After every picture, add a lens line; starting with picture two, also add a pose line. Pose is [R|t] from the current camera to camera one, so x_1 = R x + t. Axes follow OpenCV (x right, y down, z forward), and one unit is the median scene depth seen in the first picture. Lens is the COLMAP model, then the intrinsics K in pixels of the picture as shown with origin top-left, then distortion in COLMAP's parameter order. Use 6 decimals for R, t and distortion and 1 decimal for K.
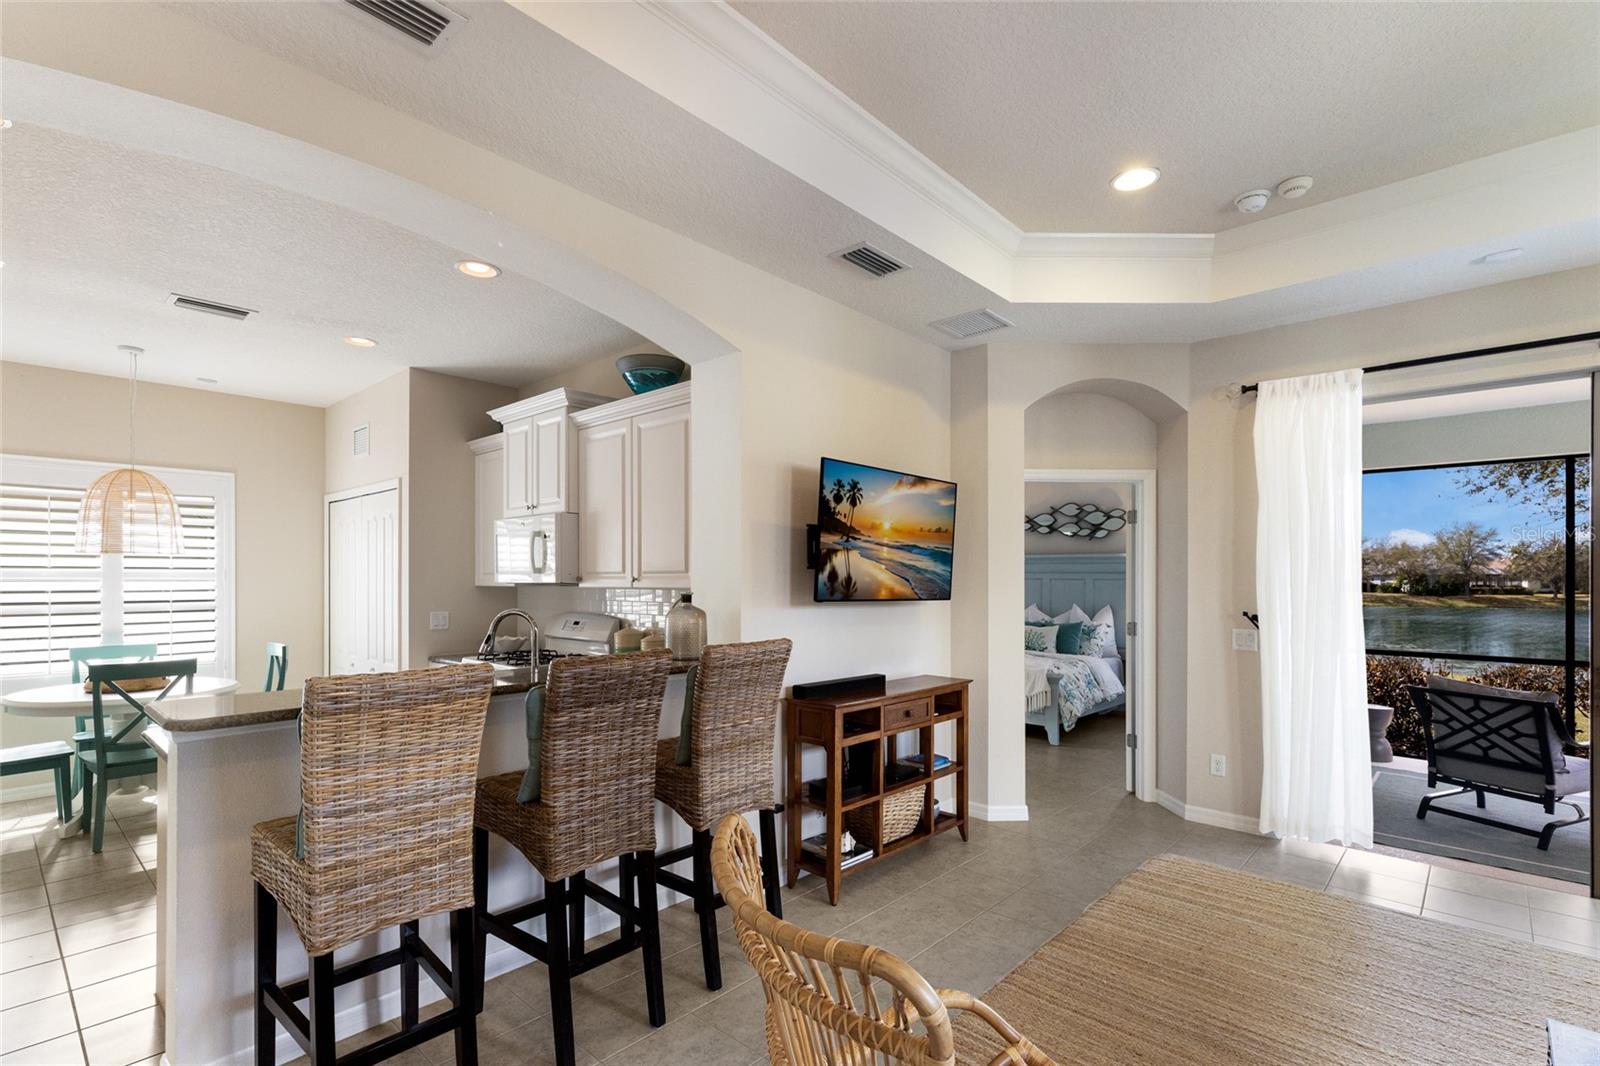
lens RADIAL K [[744.1, 0, 793.9], [0, 744.1, 575.0], [0, 0, 1]] dist [0.010317, -0.001978]
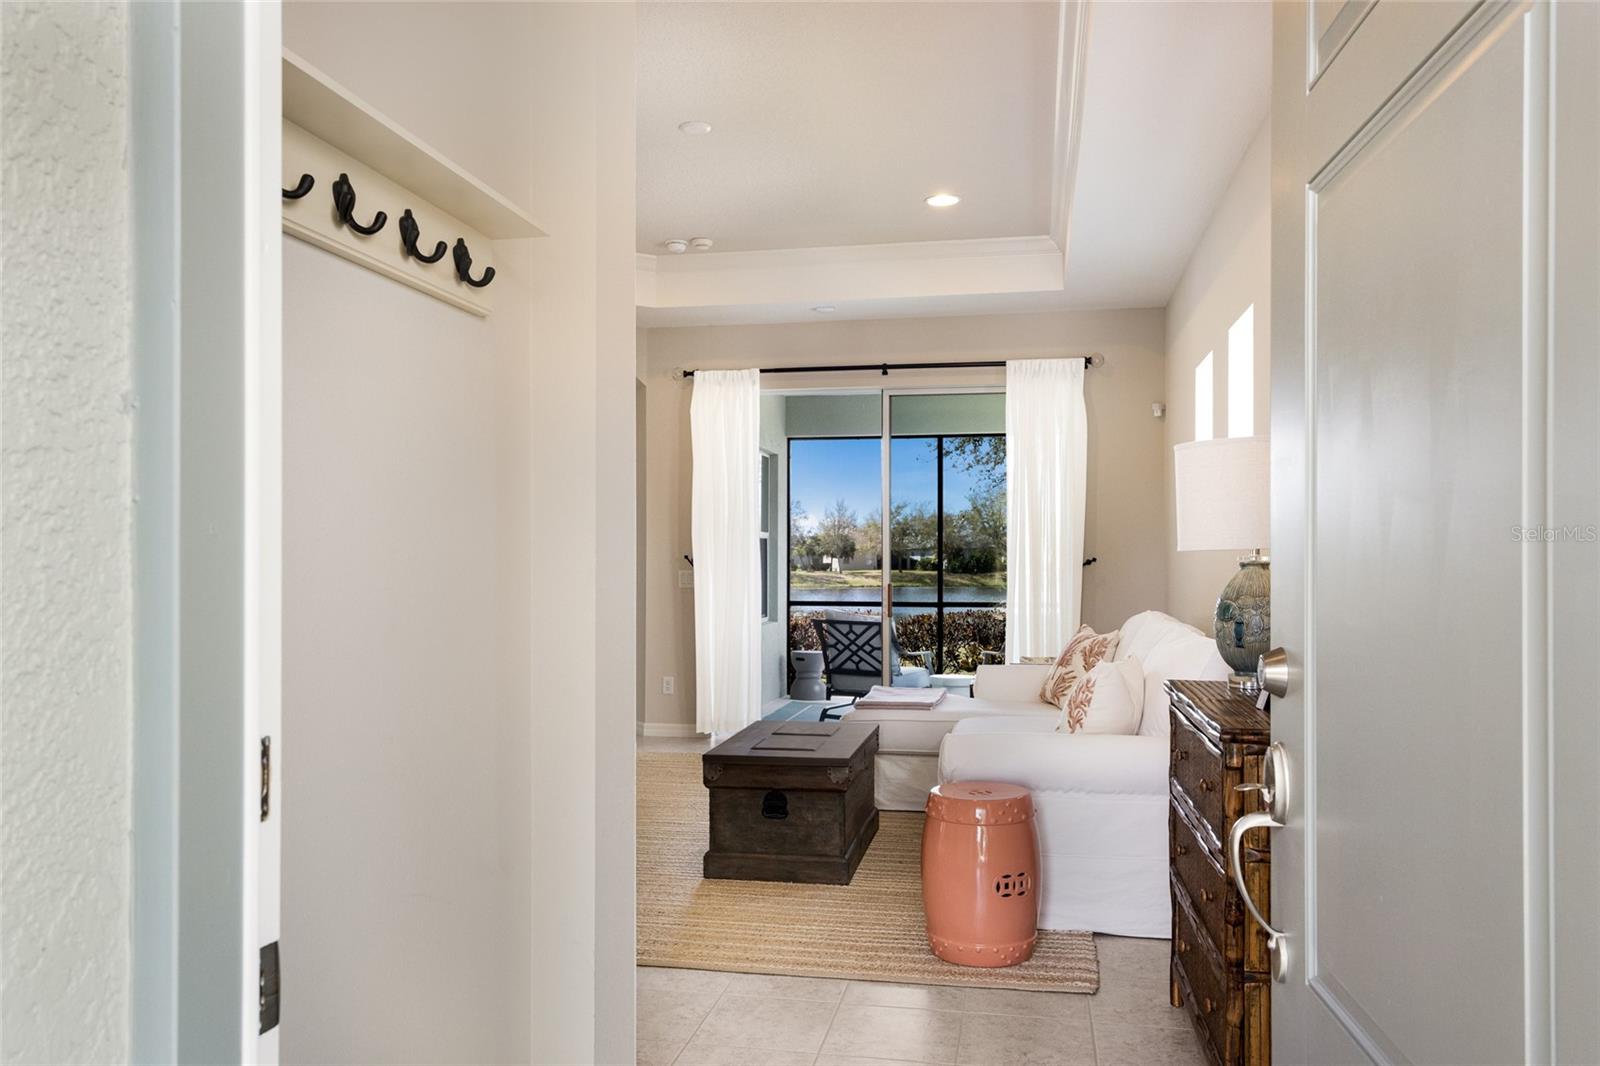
lens RADIAL K [[1162.0, 0, 803.7], [0, 1162.0, 534.8], [0, 0, 1]] dist [0.002093, 0.000092]
pose [[0.846066, 0.004851, 0.533056, -0.237006], [0.002096, 0.999921, -0.012427, 0.037192], [-0.533074, 0.011632, 0.845989, -0.684676]]
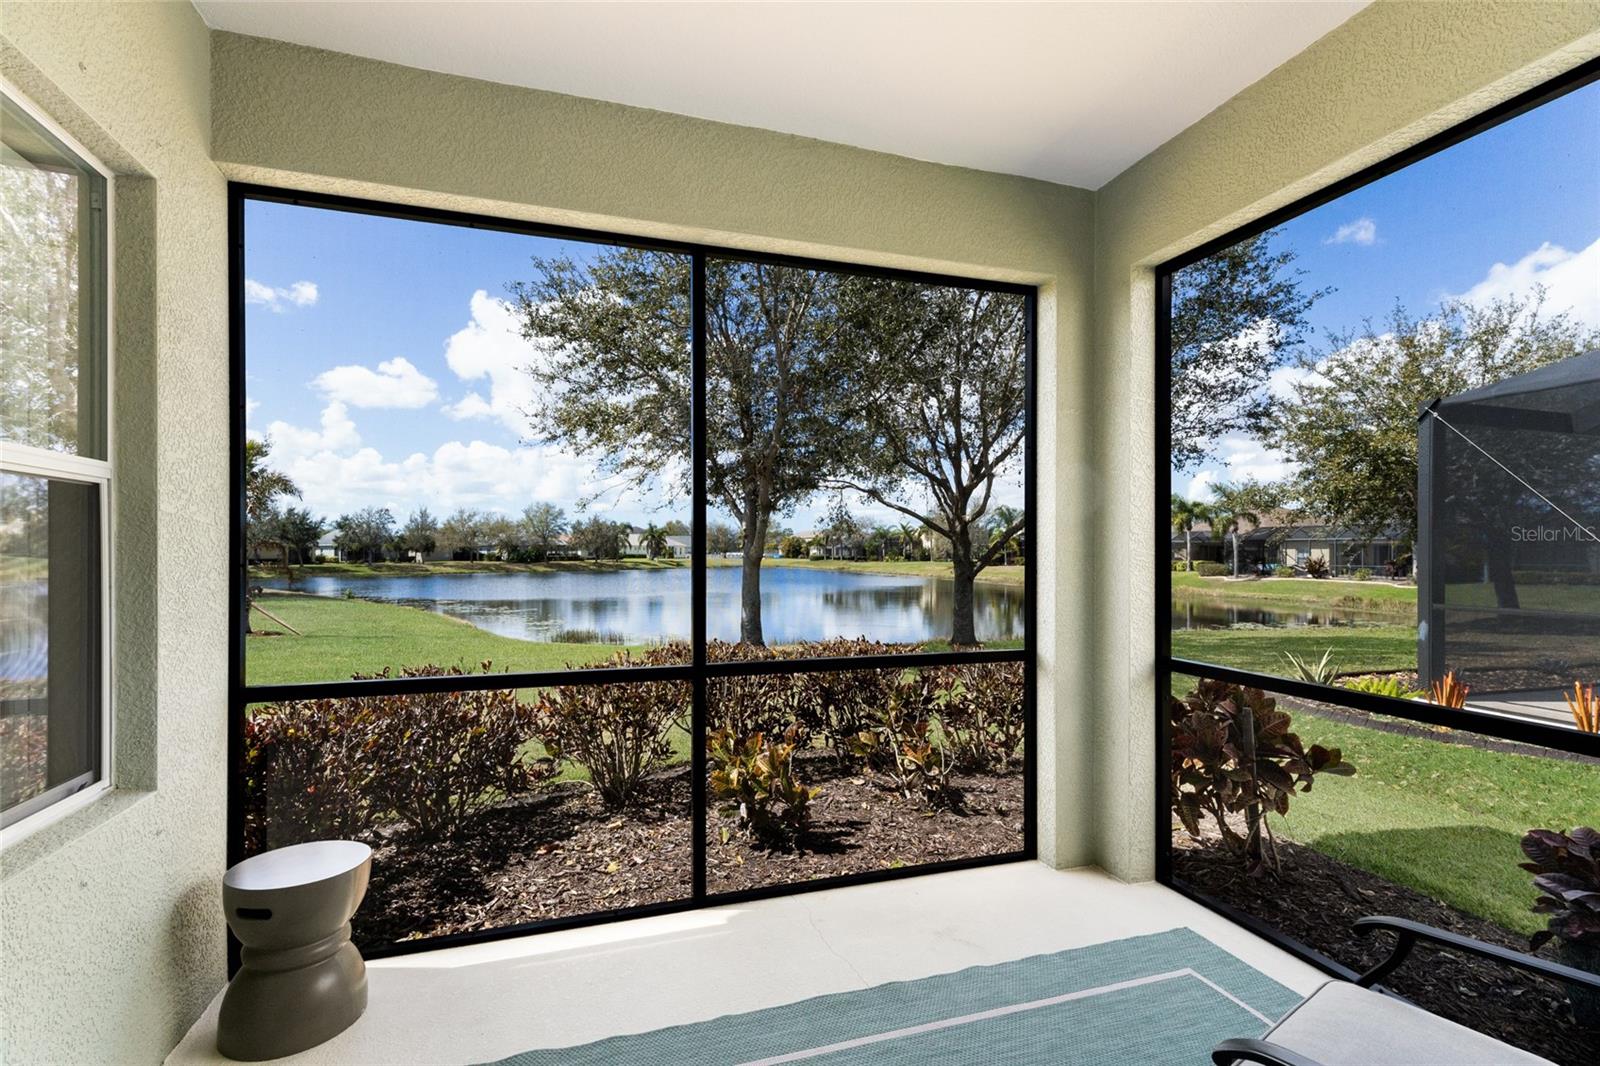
lens RADIAL K [[744.1, 0, 804.1], [0, 744.1, 548.3], [0, 0, 1]] dist [0.010317, -0.001978]
pose [[0.483525, -0.002254, 0.875328, 0.894583], [-0.000471, 0.999996, 0.002835, 0.049845], [-0.875330, -0.001783, 0.483522, 0.982499]]
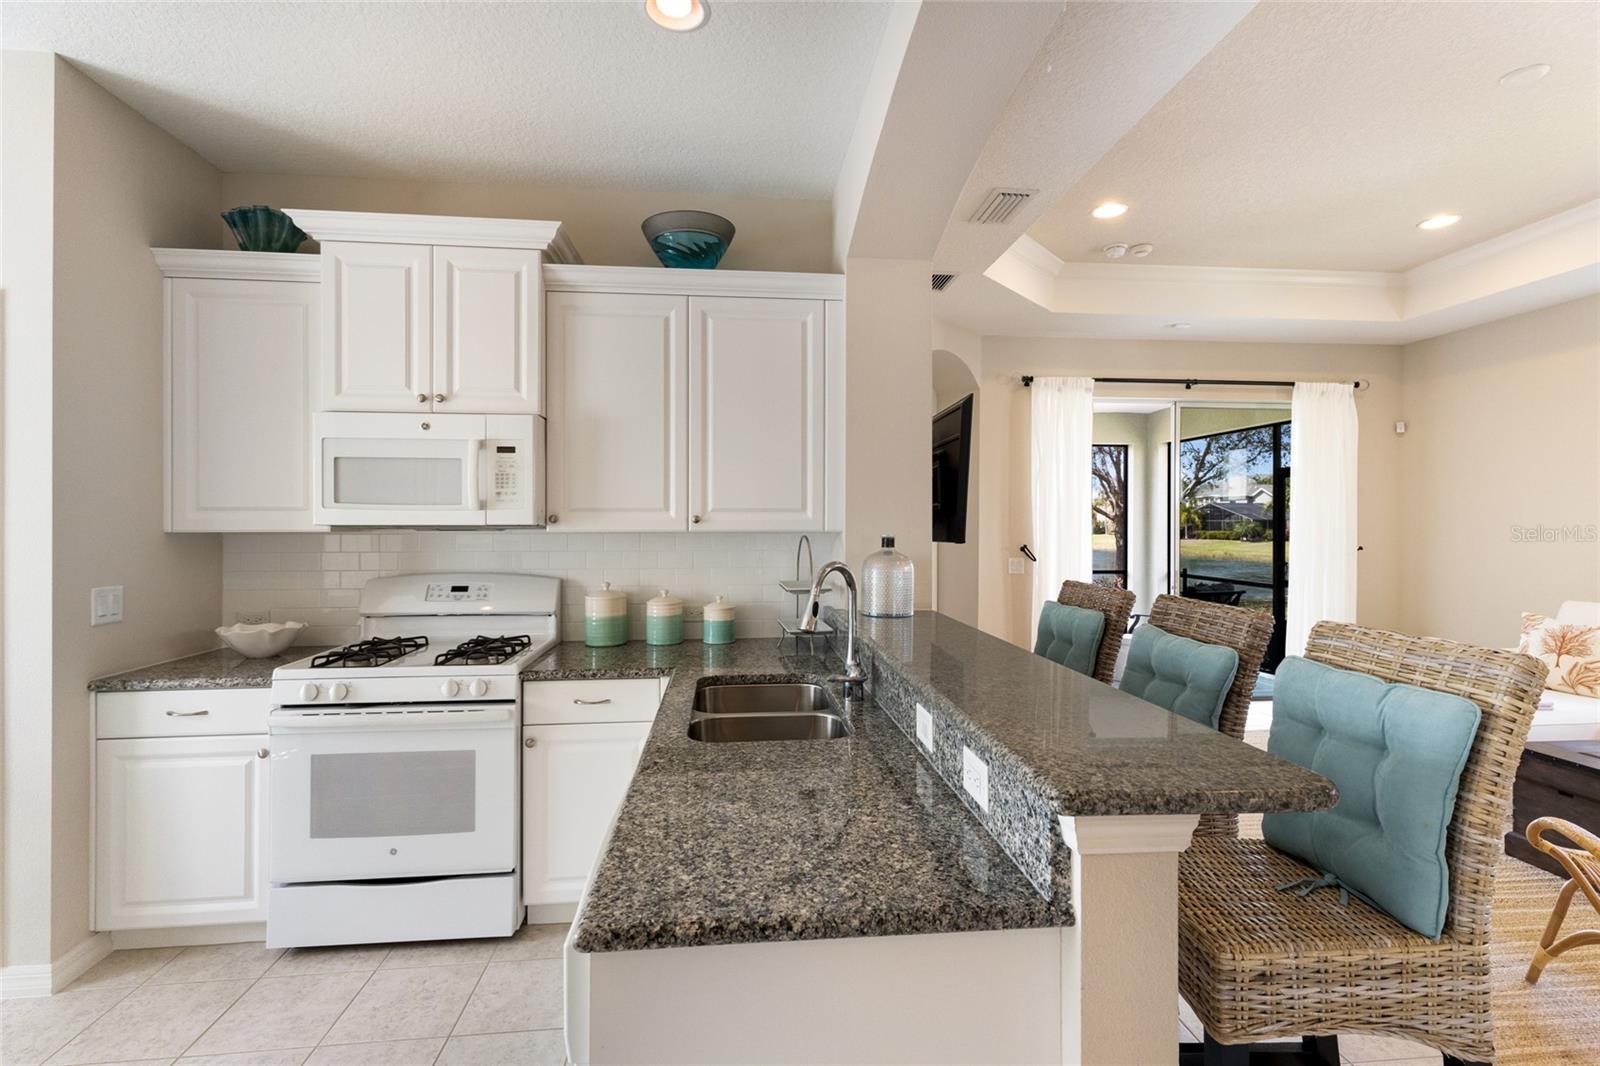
lens RADIAL K [[744.1, 0, 796.0], [0, 744.1, 522.4], [0, 0, 1]] dist [0.010317, -0.001978]
pose [[0.658921, -0.001715, 0.752210, -0.642736], [-0.006257, 0.999950, 0.007761, 0.001162], [-0.752186, -0.009820, 0.658878, 0.408279]]
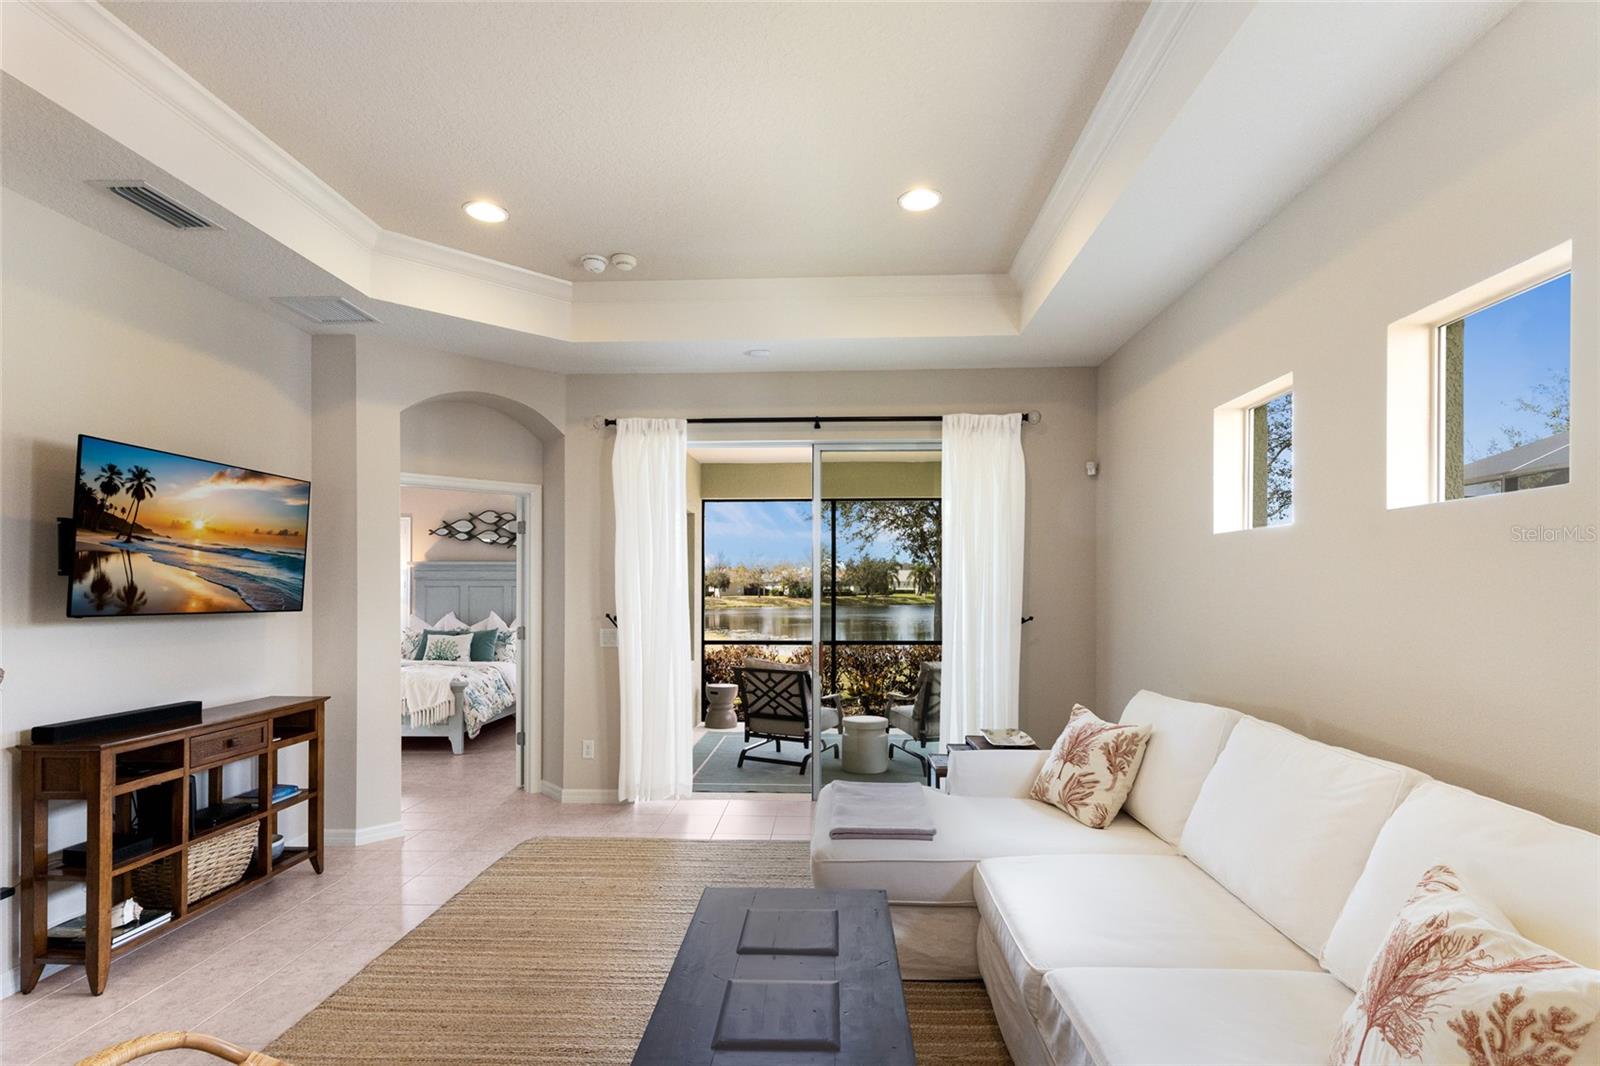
lens RADIAL K [[744.1, 0, 803.7], [0, 744.1, 584.9], [0, 0, 1]] dist [0.010317, -0.001978]
pose [[0.760616, -0.003775, 0.649191, 0.079290], [0.001447, 0.999990, 0.004120, -0.000512], [-0.649200, -0.002194, 0.760615, -0.078409]]
